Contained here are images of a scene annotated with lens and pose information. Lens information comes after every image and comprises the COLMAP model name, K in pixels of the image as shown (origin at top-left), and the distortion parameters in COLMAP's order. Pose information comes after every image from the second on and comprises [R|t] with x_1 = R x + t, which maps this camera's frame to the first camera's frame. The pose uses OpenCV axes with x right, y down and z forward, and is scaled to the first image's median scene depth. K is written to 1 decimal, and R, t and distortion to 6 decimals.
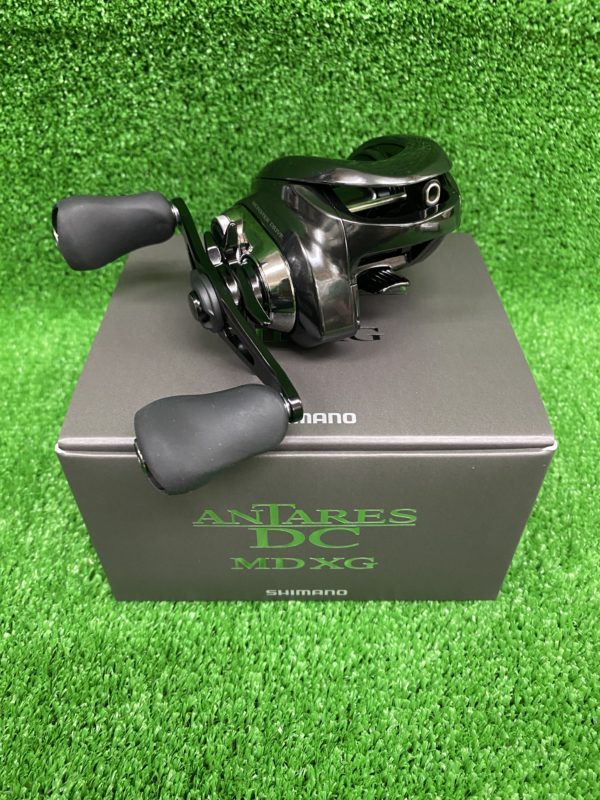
lens RADIAL K [[649.9, 0, 305.5], [0, 649.9, 416.5], [0, 0, 1]] dist [-0.026104, 0.042109]
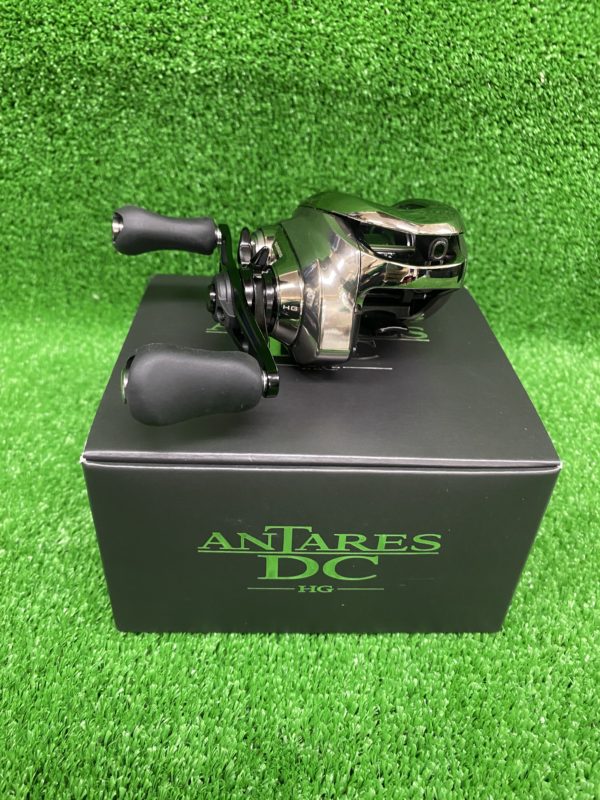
lens RADIAL K [[656.1, 0, 300.1], [0, 656.1, 415.8], [0, 0, 1]] dist [-0.032832, 0.070838]
pose [[0.997879, 0.061458, -0.021461, 0.318344], [-0.063464, 0.991837, -0.110600, 0.111813], [0.014489, 0.111727, 0.993633, -0.097475]]
